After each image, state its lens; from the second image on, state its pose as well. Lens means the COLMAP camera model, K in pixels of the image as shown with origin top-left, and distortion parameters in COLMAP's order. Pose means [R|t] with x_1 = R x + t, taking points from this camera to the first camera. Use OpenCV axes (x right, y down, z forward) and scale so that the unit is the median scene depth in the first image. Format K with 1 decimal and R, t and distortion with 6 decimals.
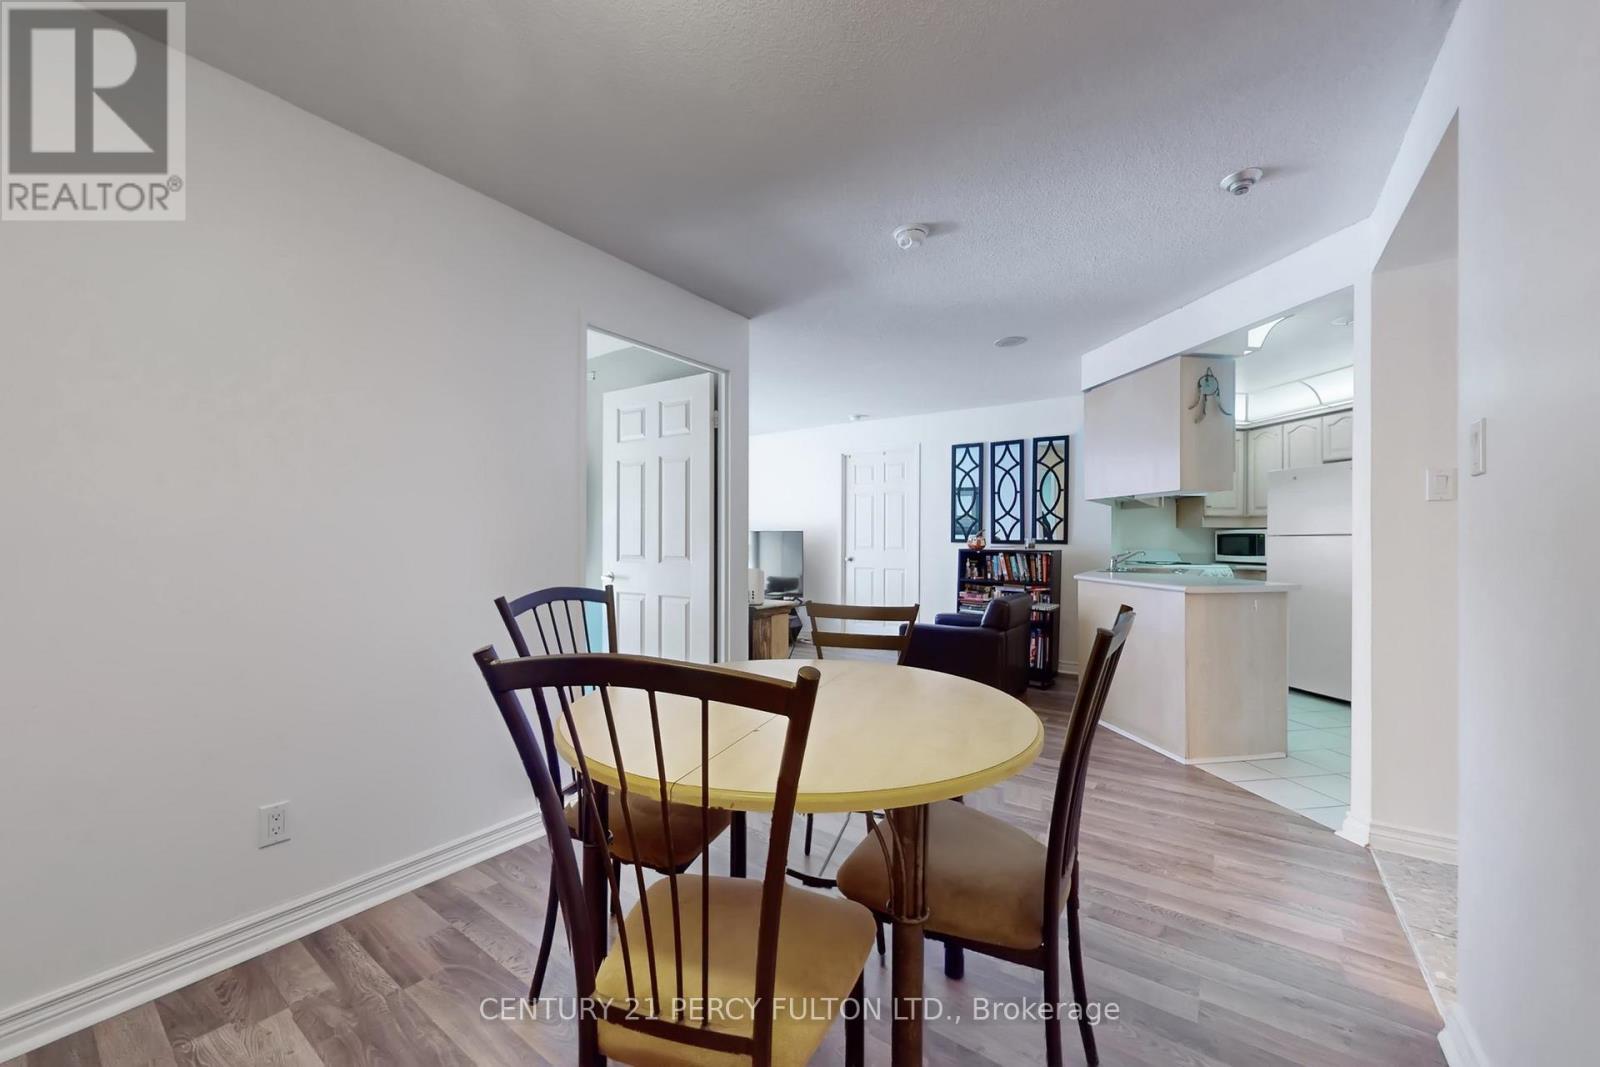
lens RADIAL K [[606.1, 0, 792.5], [0, 606.1, 541.7], [0, 0, 1]] dist [-0.000762, 0.000059]
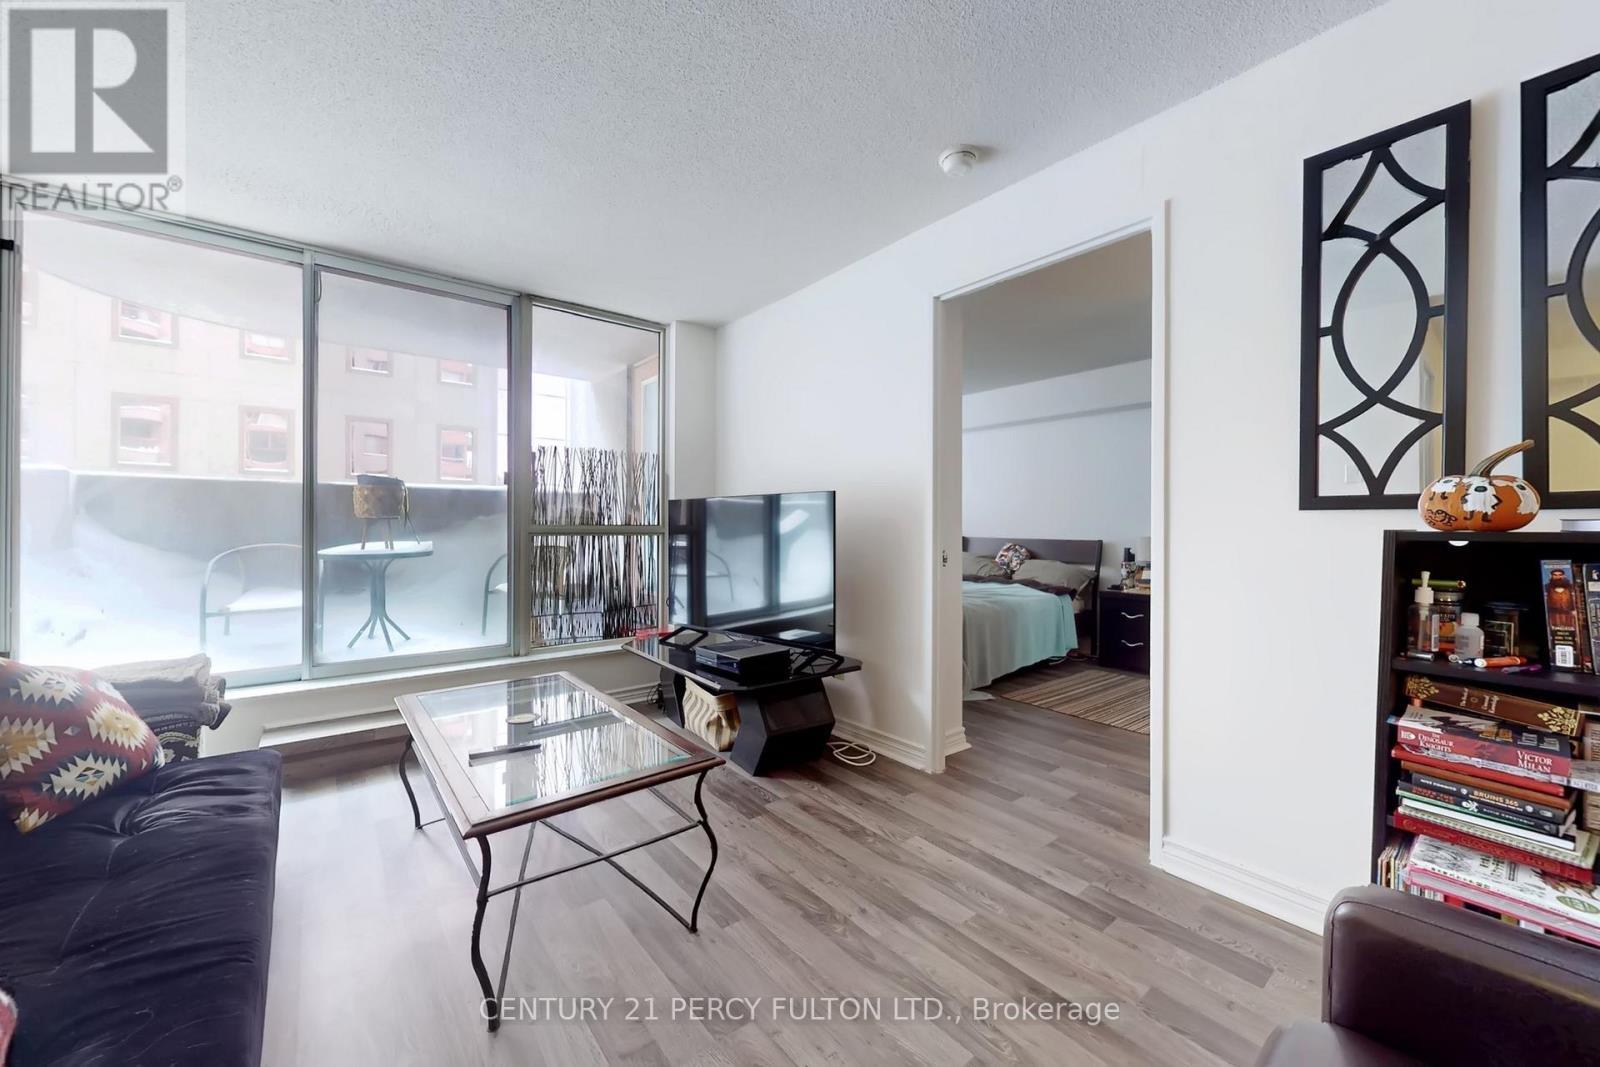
lens RADIAL K [[606.1, 0, 794.5], [0, 606.1, 534.1], [0, 0, 1]] dist [-0.000762, 0.000059]
pose [[0.967427, 0.004477, -0.253109, 0.115250], [-0.004104, 0.999990, 0.002000, 0.014190], [0.253115, -0.000896, 0.967436, 0.717646]]
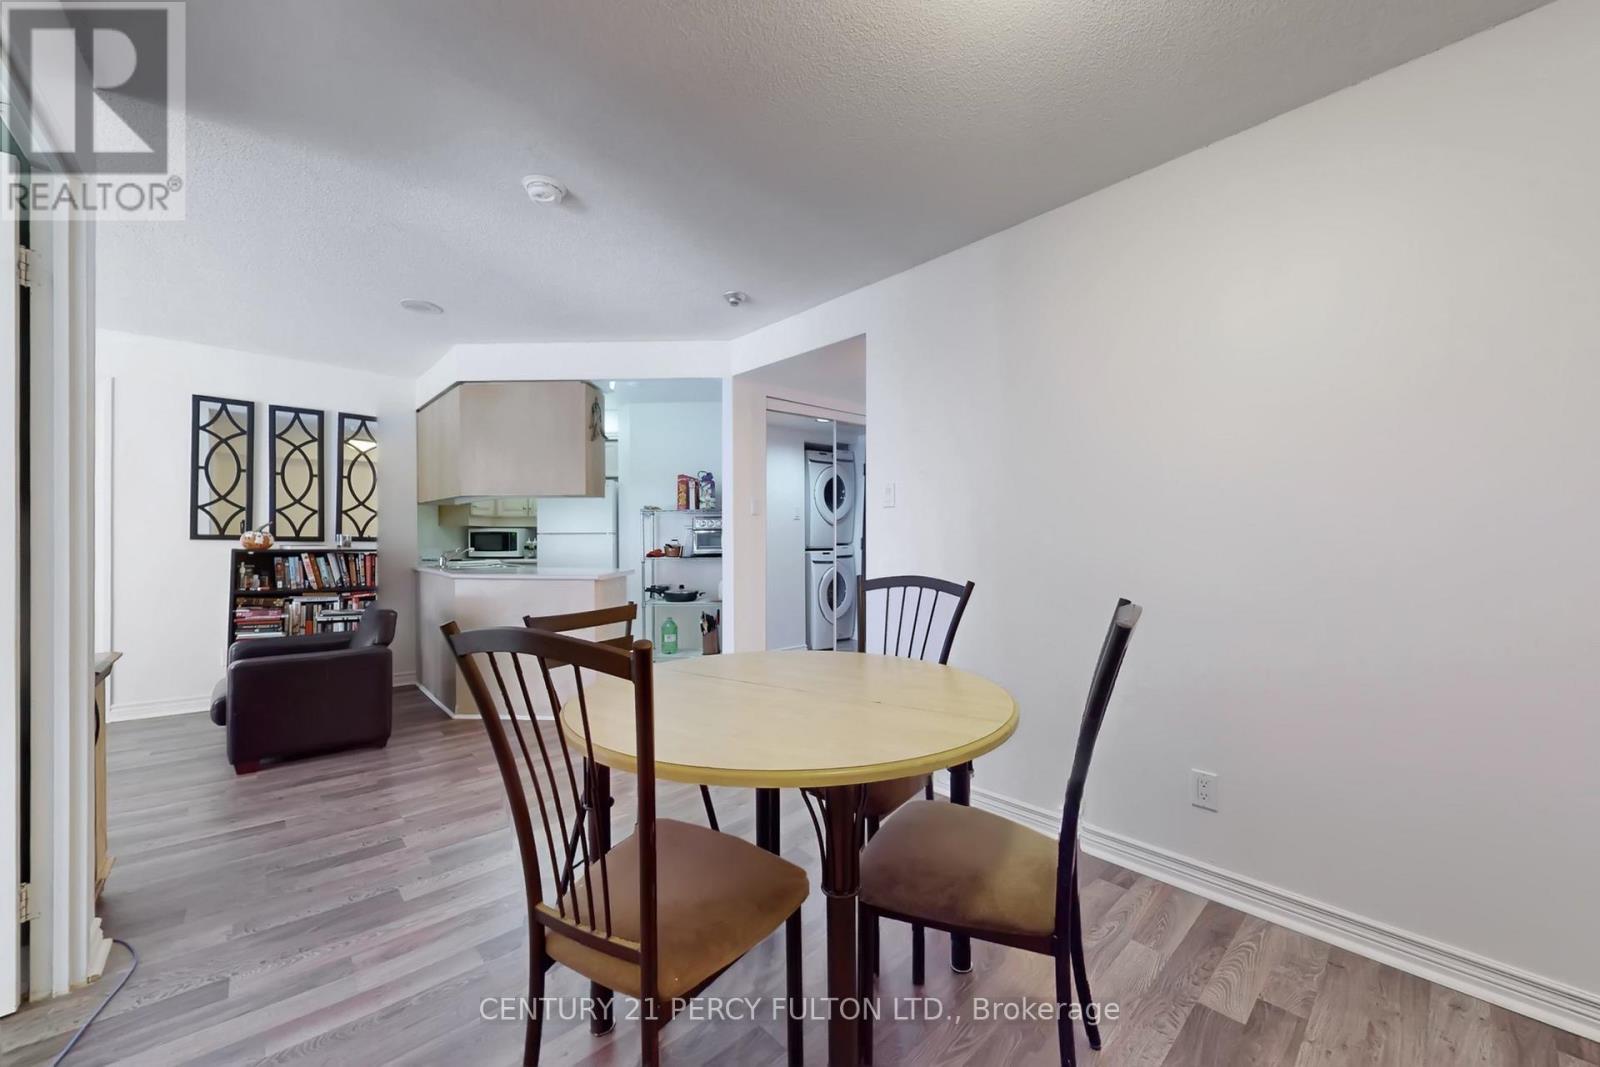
lens RADIAL K [[606.1, 0, 805.4], [0, 606.1, 536.5], [0, 0, 1]] dist [-0.000762, 0.000059]
pose [[0.208041, 0.005309, 0.978106, -0.267779], [-0.005175, 0.999977, -0.004327, -0.002679], [-0.978106, -0.004162, 0.208063, 0.209433]]
